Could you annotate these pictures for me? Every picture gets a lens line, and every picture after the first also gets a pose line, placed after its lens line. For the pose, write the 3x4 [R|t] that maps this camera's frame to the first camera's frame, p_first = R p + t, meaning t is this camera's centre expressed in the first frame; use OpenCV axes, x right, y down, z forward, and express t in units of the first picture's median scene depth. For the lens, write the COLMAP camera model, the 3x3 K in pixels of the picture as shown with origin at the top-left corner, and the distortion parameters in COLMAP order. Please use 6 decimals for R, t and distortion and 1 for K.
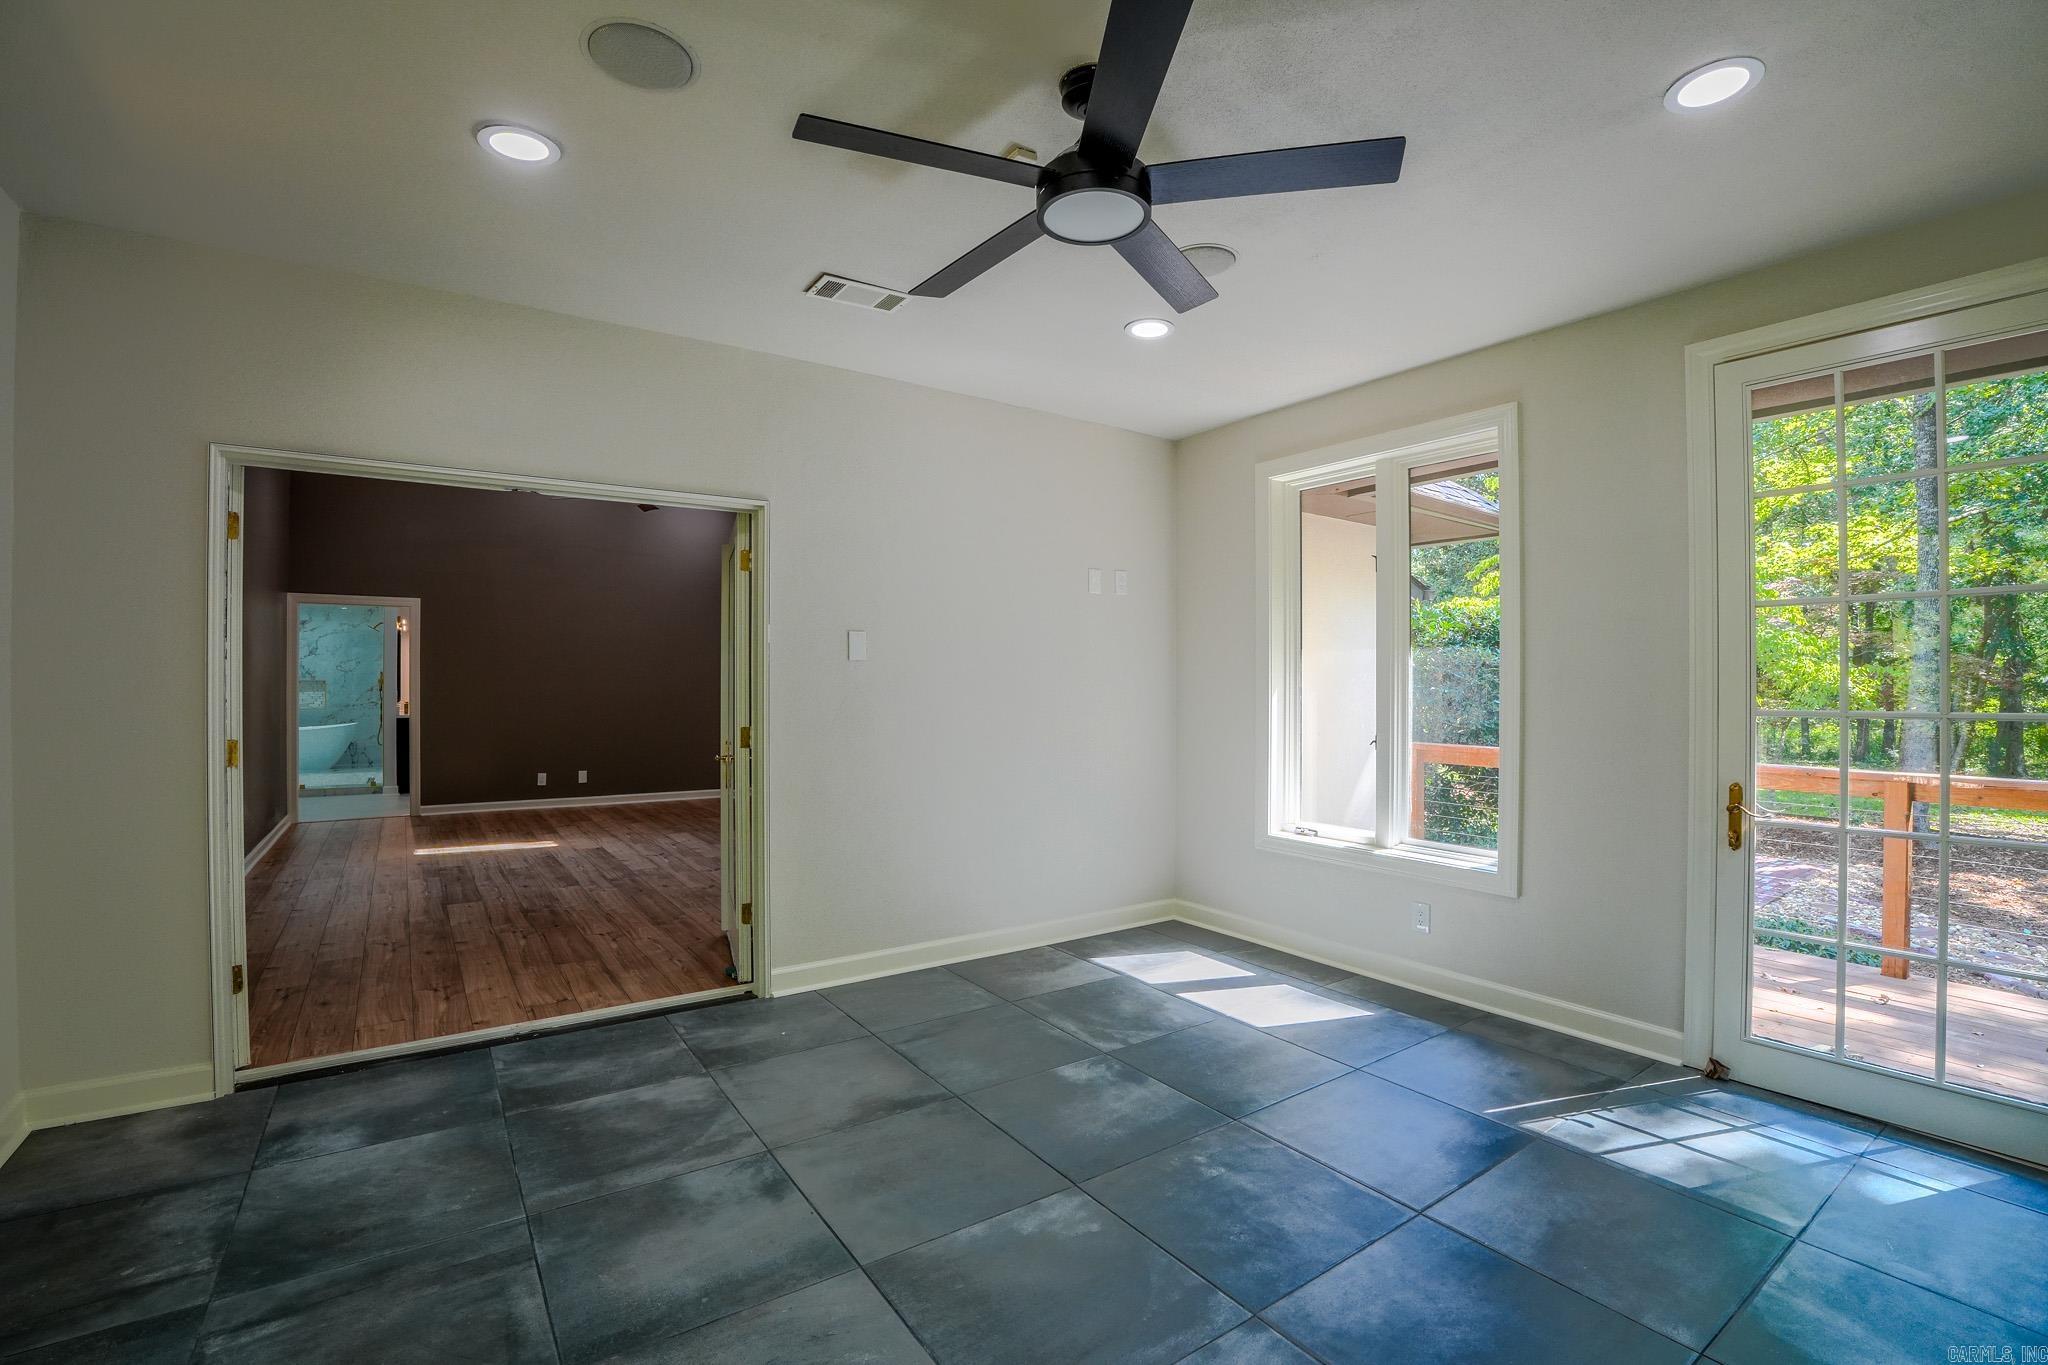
lens RADIAL K [[905.2, 0, 1029.2], [0, 905.2, 687.2], [0, 0, 1]] dist [-0.041899, 0.002933]
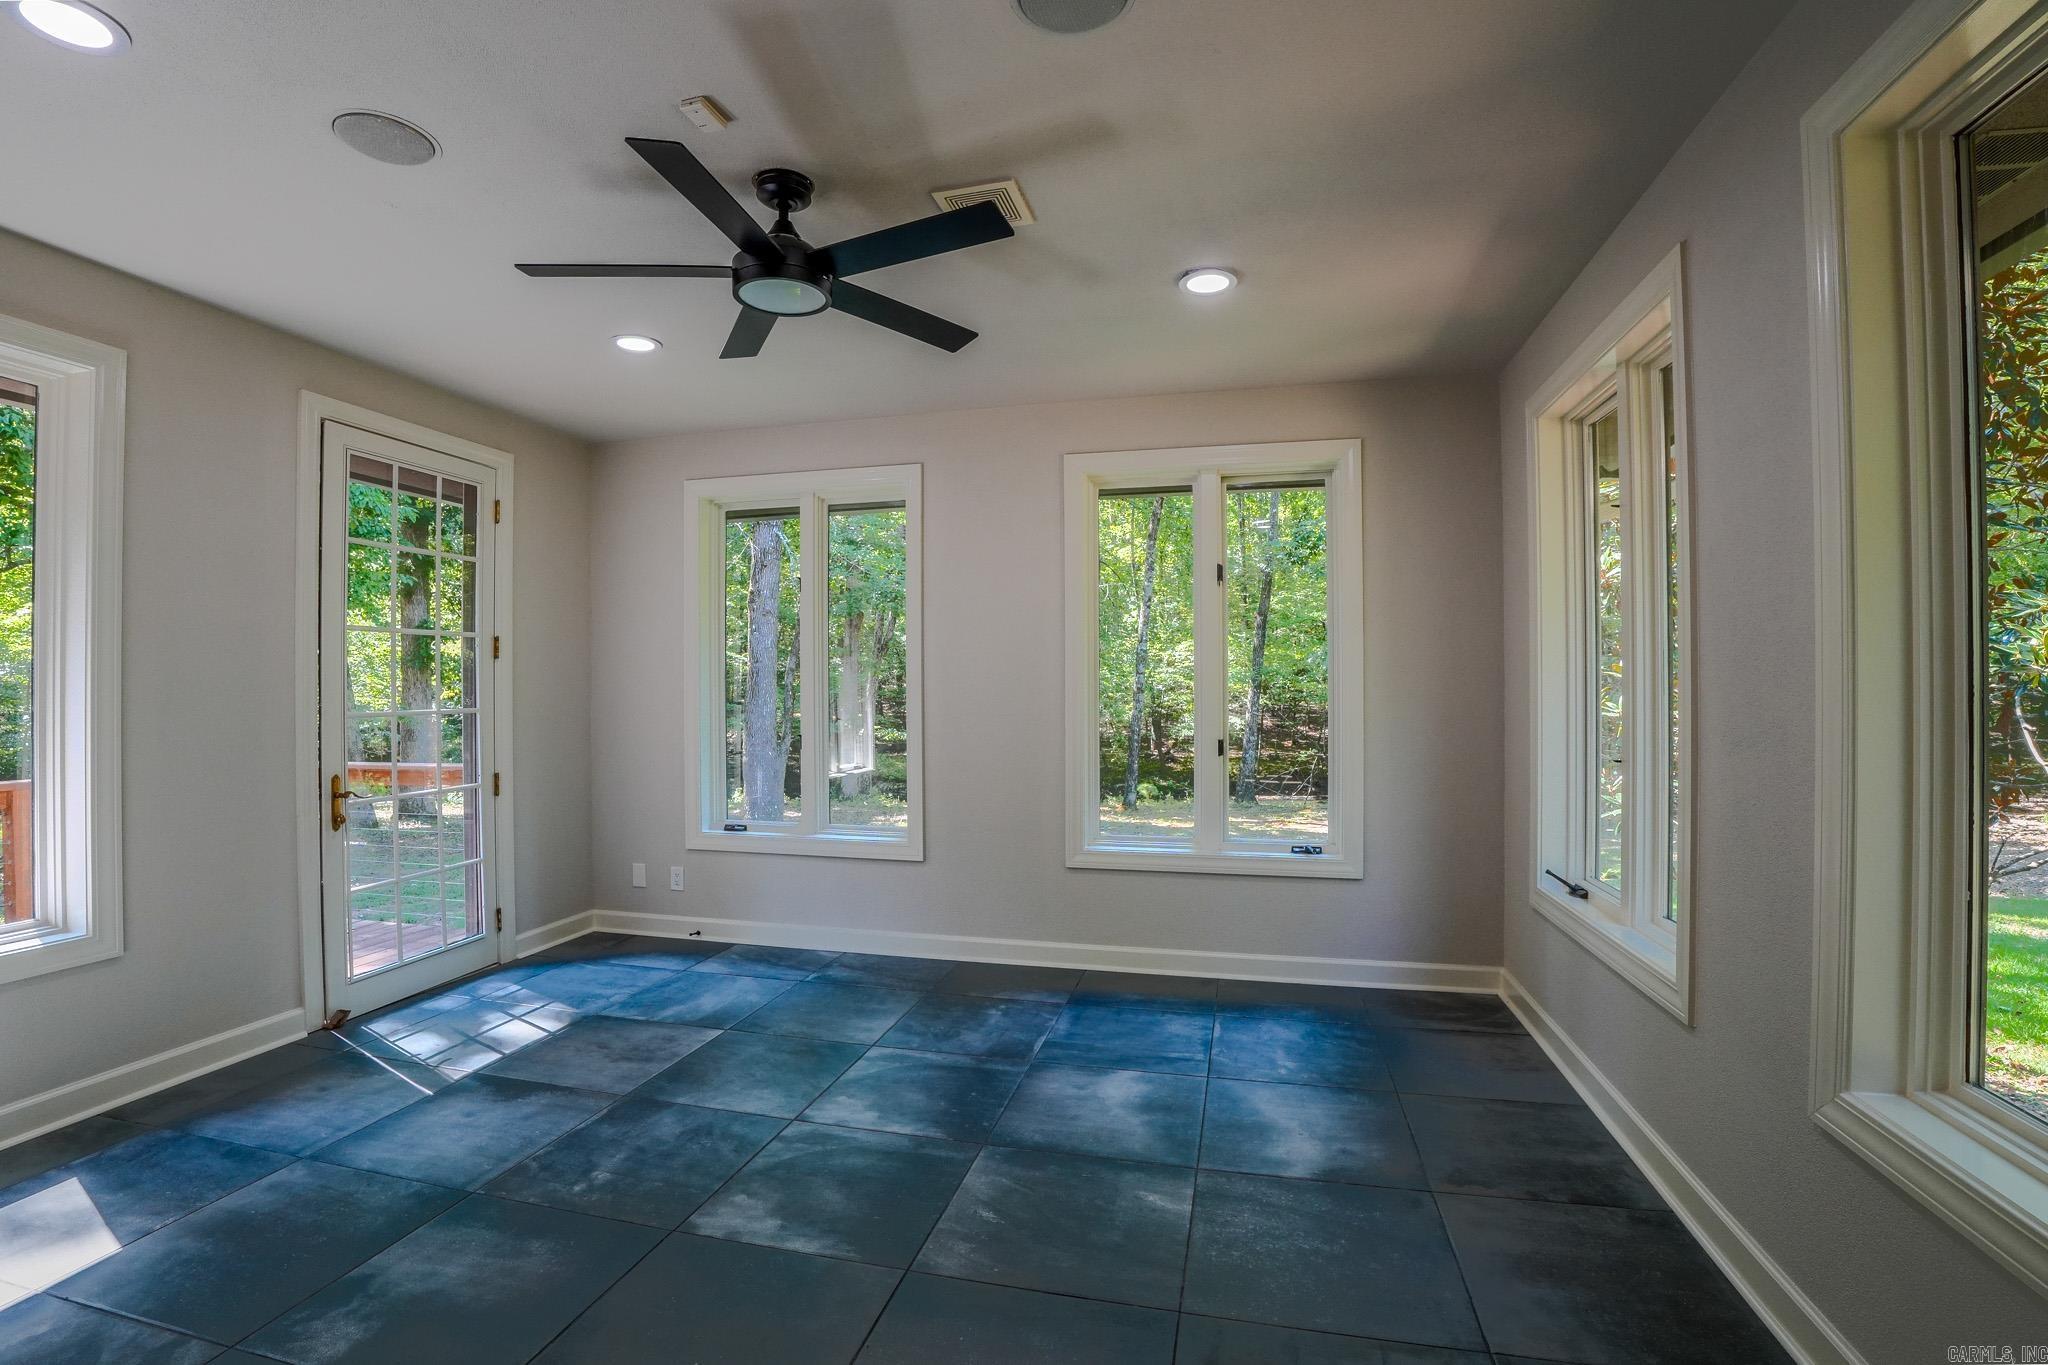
lens RADIAL K [[905.2, 0, 1024.0], [0, 905.2, 682.5], [0, 0, 1]] dist [-0.041899, 0.002933]
pose [[-0.652070, 0.004971, 0.758143, -0.736672], [0.005811, 0.999982, -0.001558, -0.009873], [-0.758137, 0.003390, -0.652087, 1.096006]]
